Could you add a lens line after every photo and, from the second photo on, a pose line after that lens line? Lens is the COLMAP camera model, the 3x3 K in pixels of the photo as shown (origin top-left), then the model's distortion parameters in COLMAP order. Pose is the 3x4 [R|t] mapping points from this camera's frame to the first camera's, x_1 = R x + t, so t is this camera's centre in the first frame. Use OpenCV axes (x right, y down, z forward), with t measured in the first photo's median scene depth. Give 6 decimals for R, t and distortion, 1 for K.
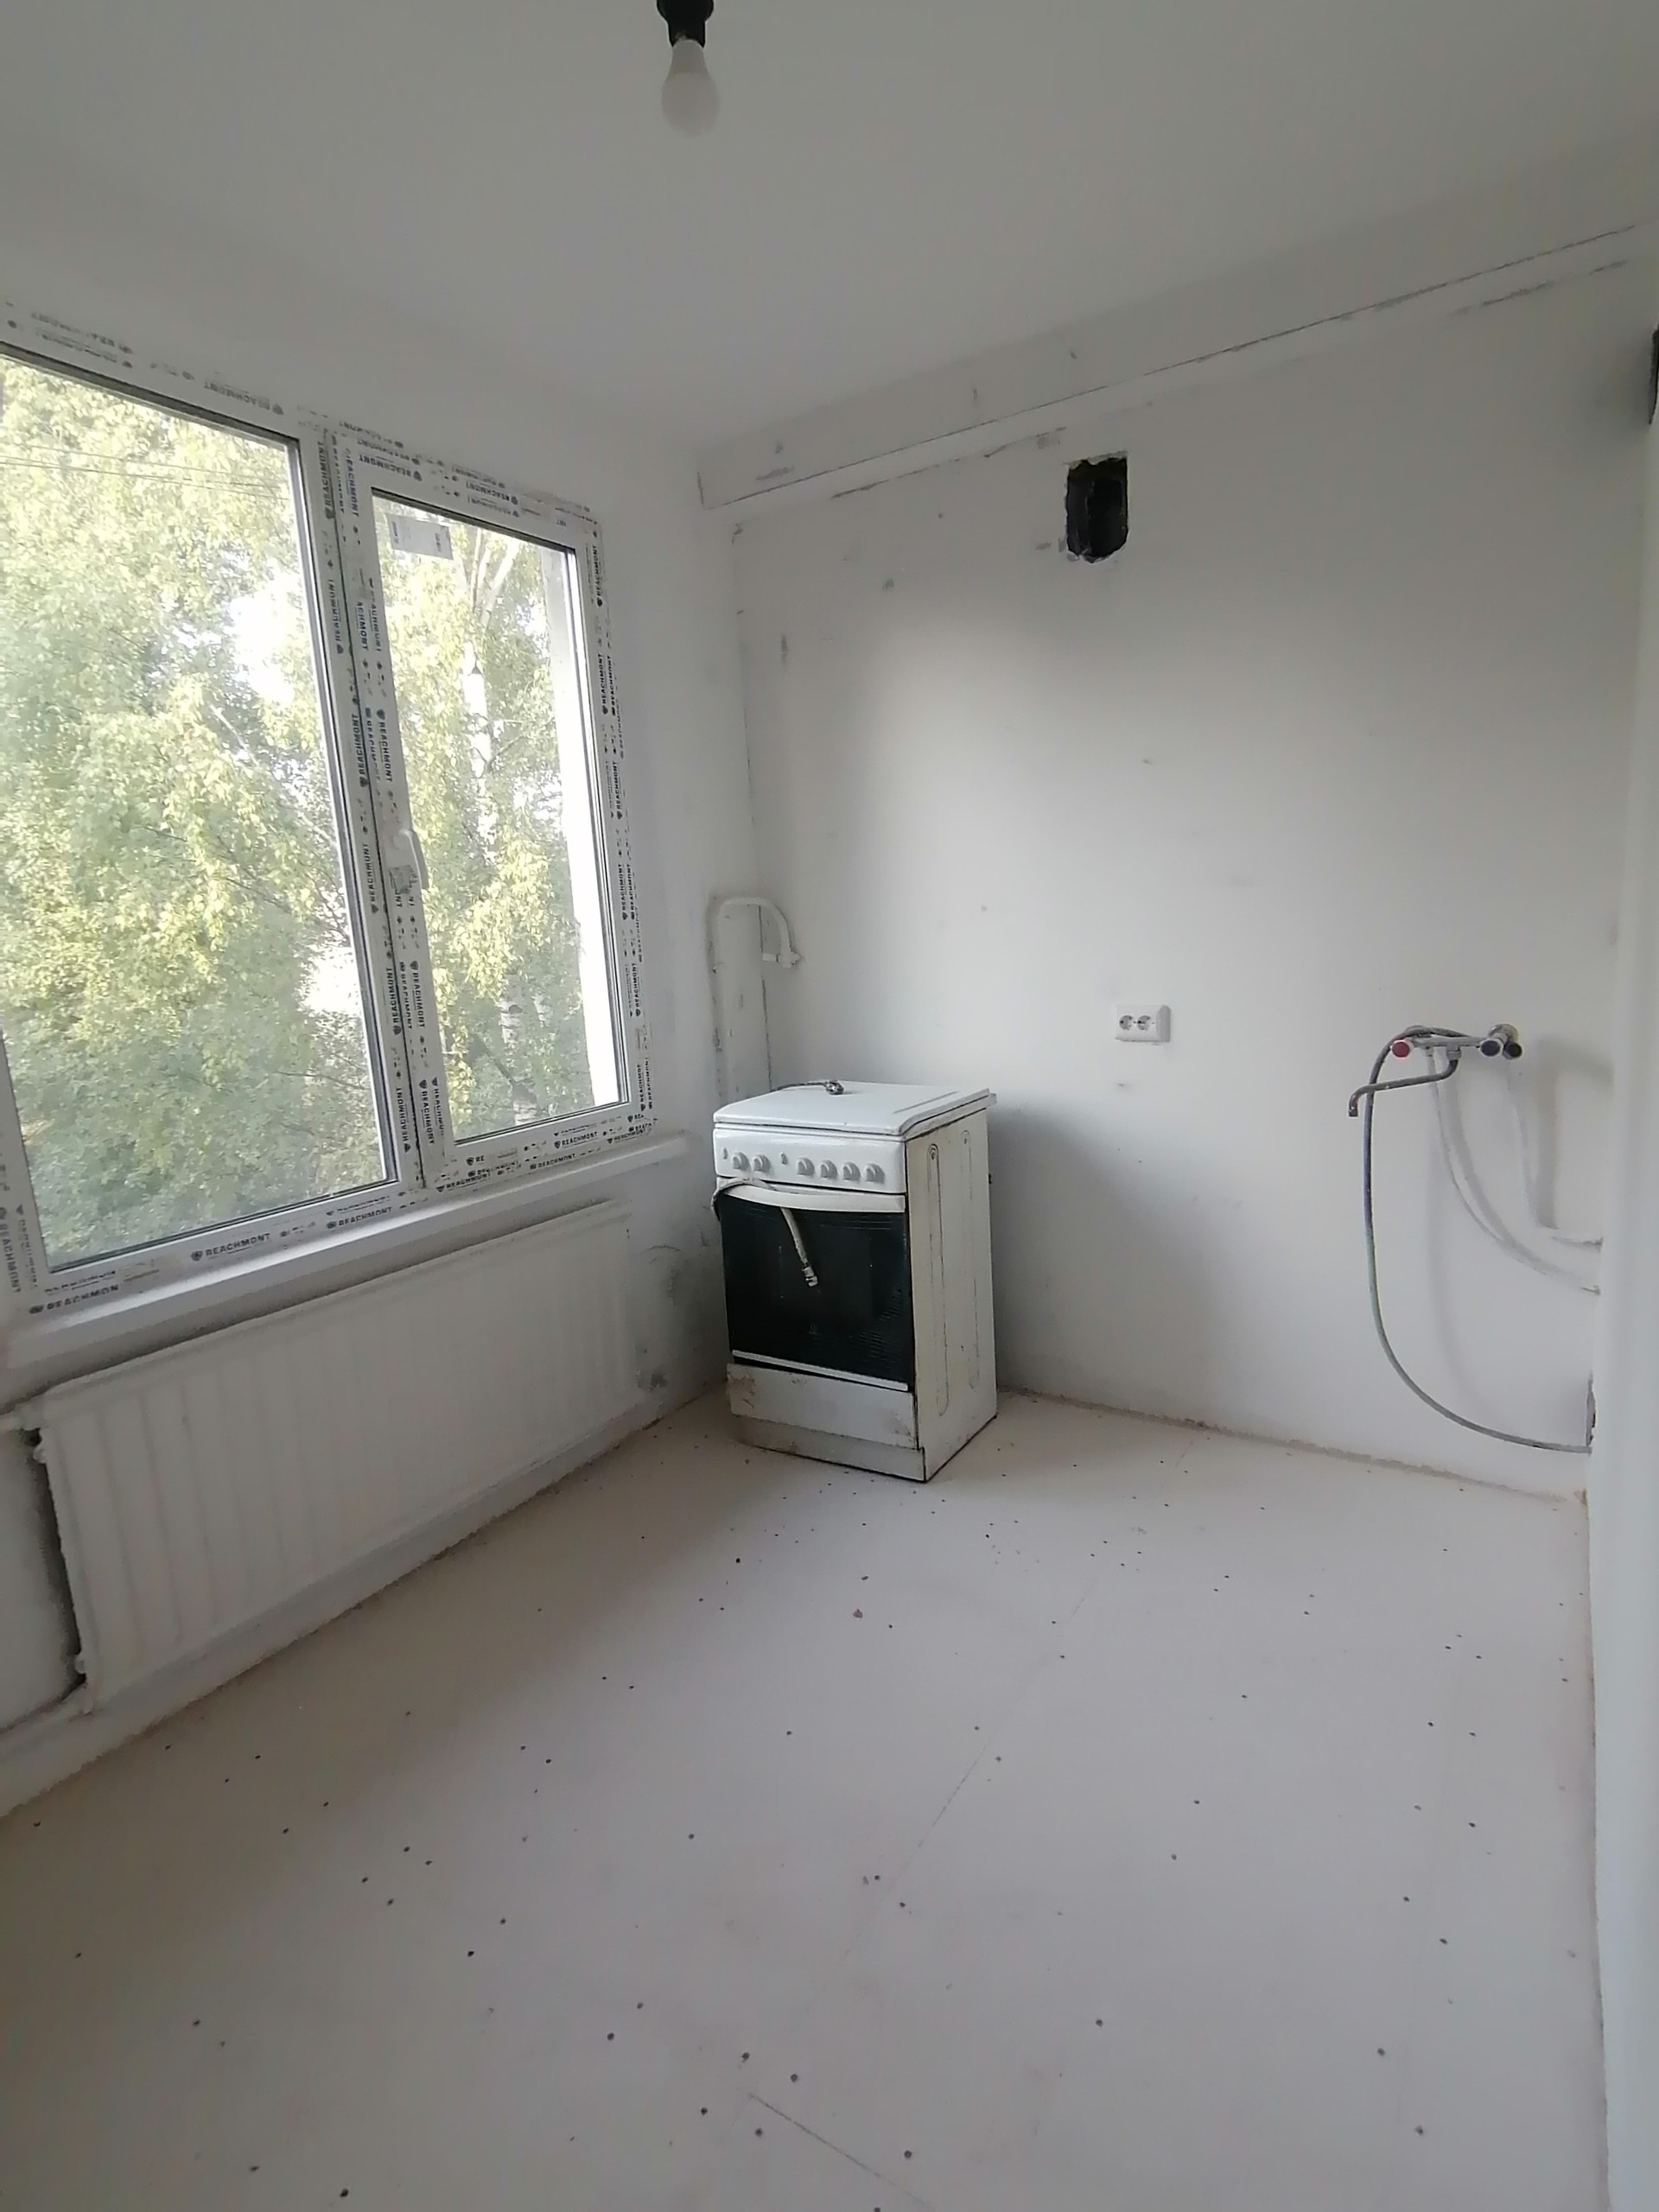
lens RADIAL K [[1093.9, 0, 829.5], [0, 1093.9, 1106.0], [0, 0, 1]] dist [-0.000330, -0.000320]
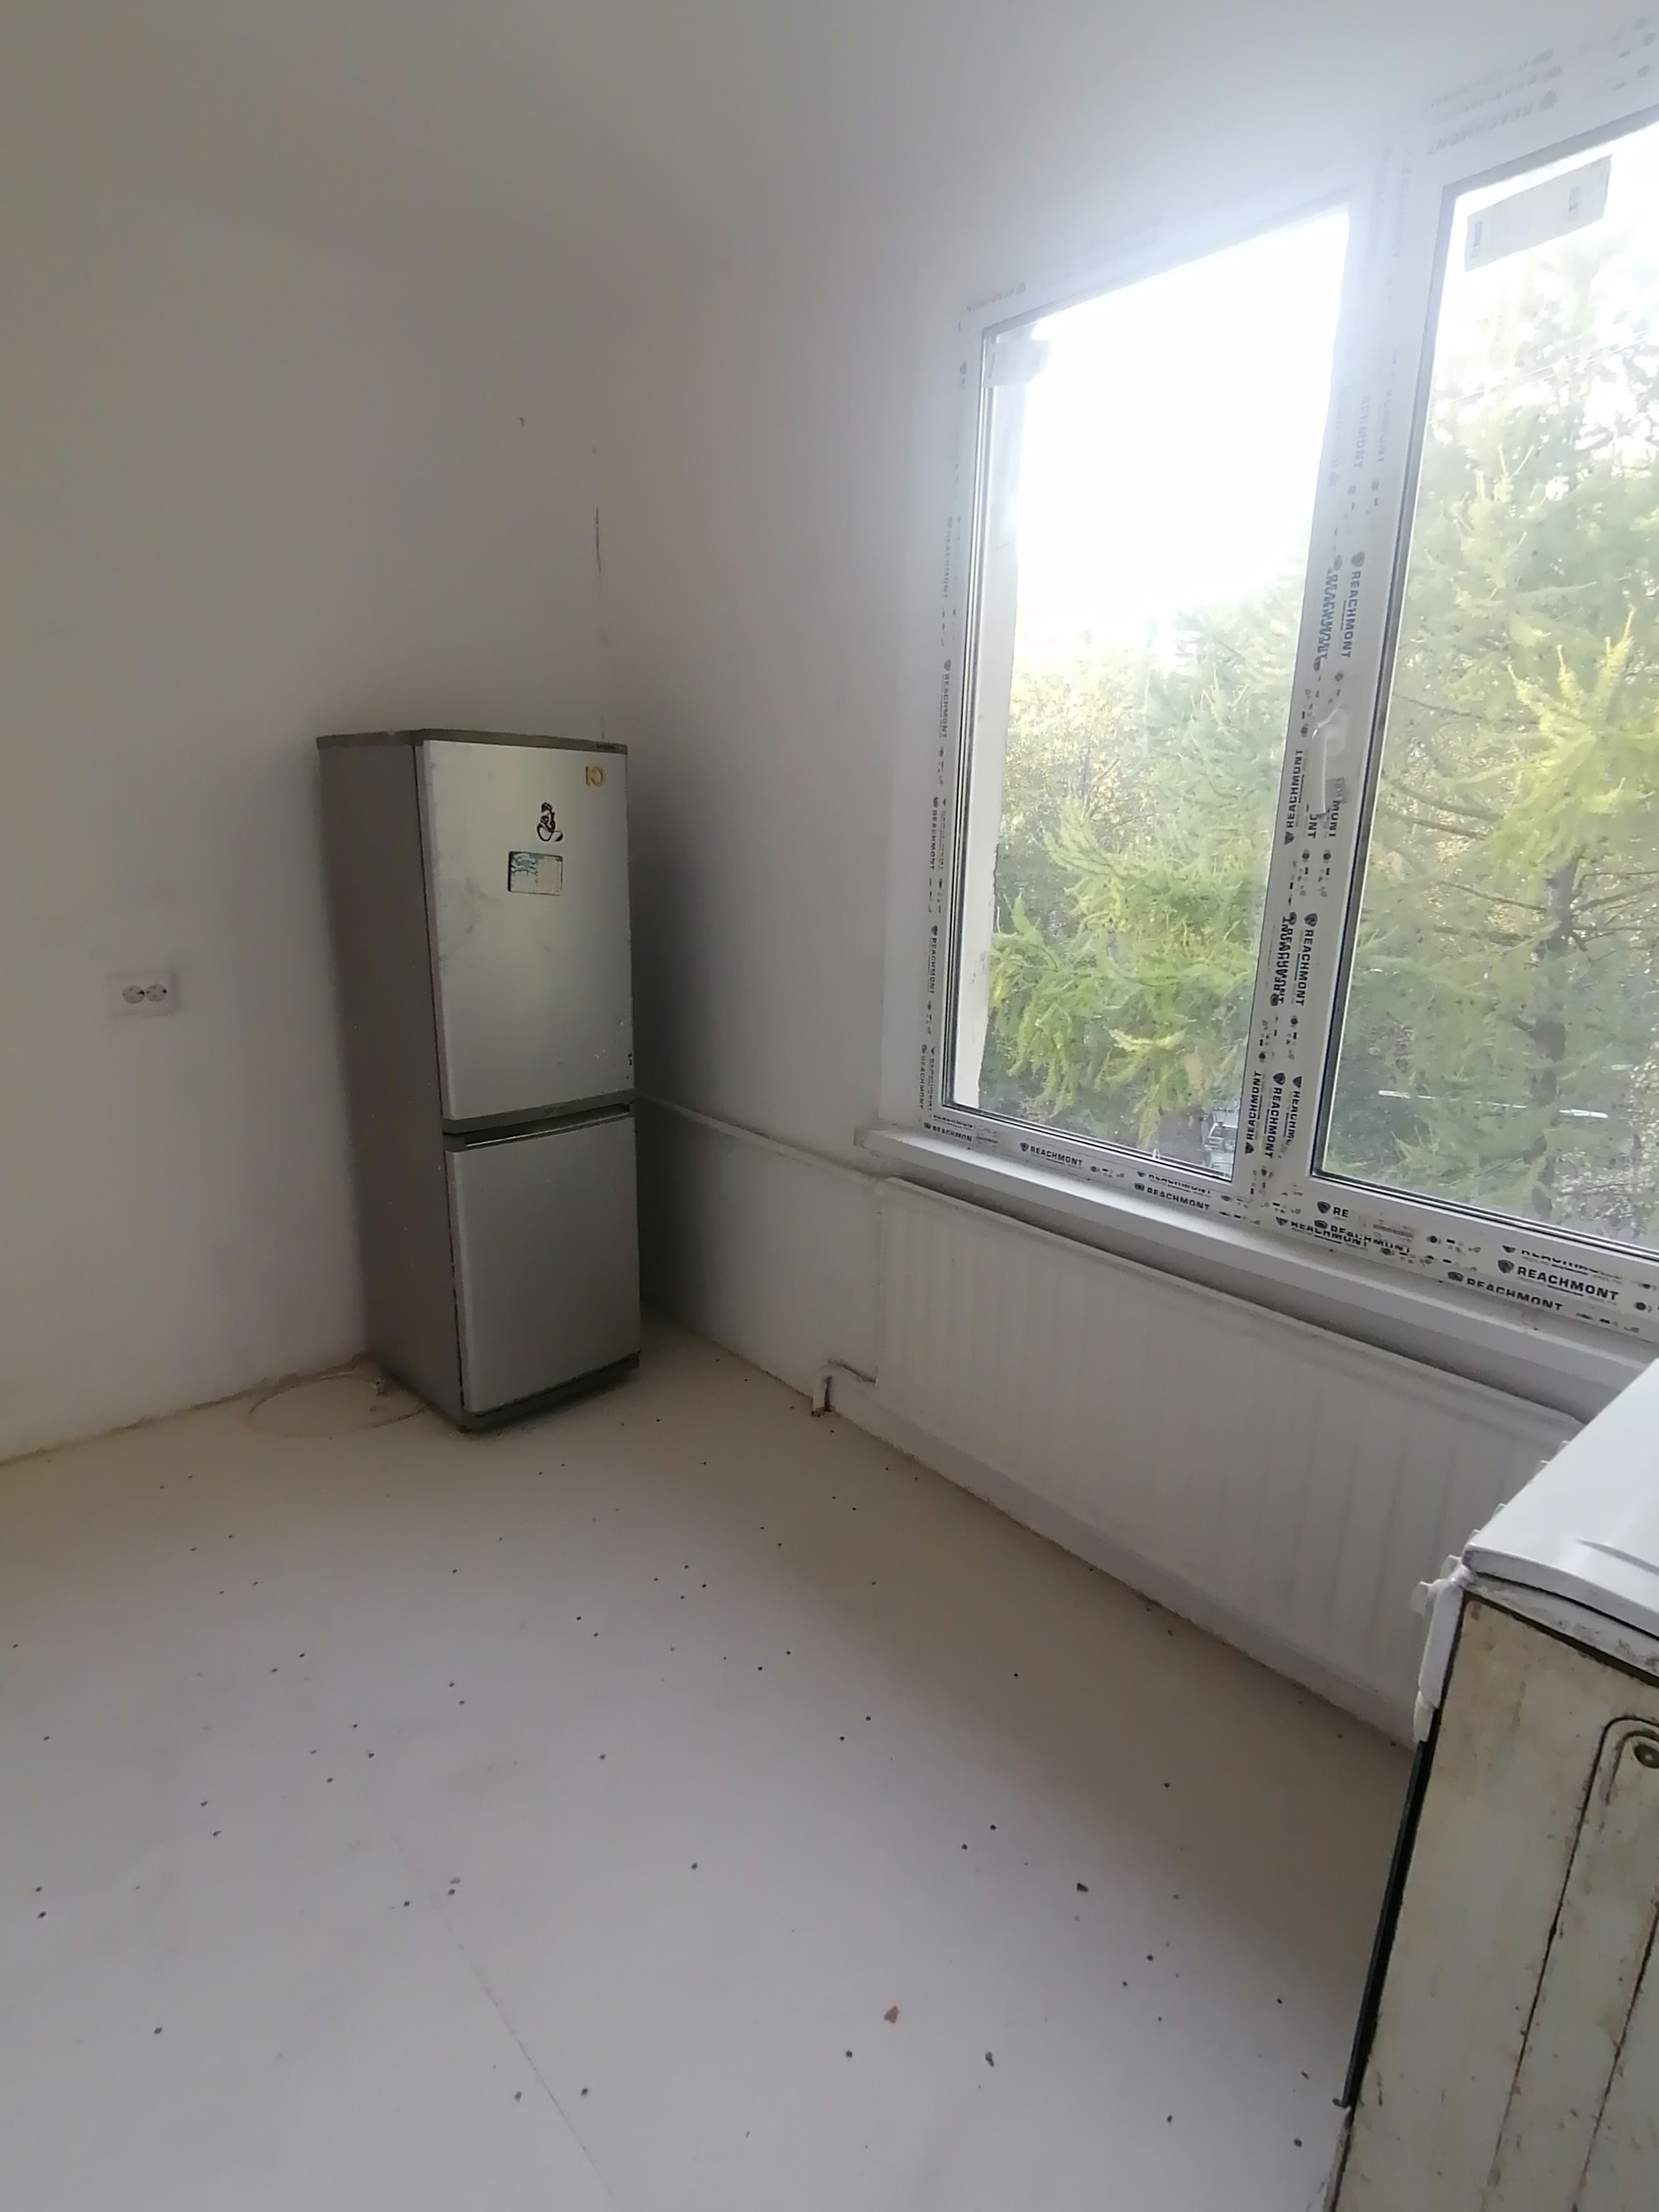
lens RADIAL K [[1093.9, 0, 829.5], [0, 1093.9, 1106.0], [0, 0, 1]] dist [-0.000330, -0.000320]
pose [[-0.289565, 0.267114, -0.919131, 0.421716], [-0.175300, 0.929229, 0.325275, -0.196561], [0.940969, 0.255312, -0.222247, 0.901905]]
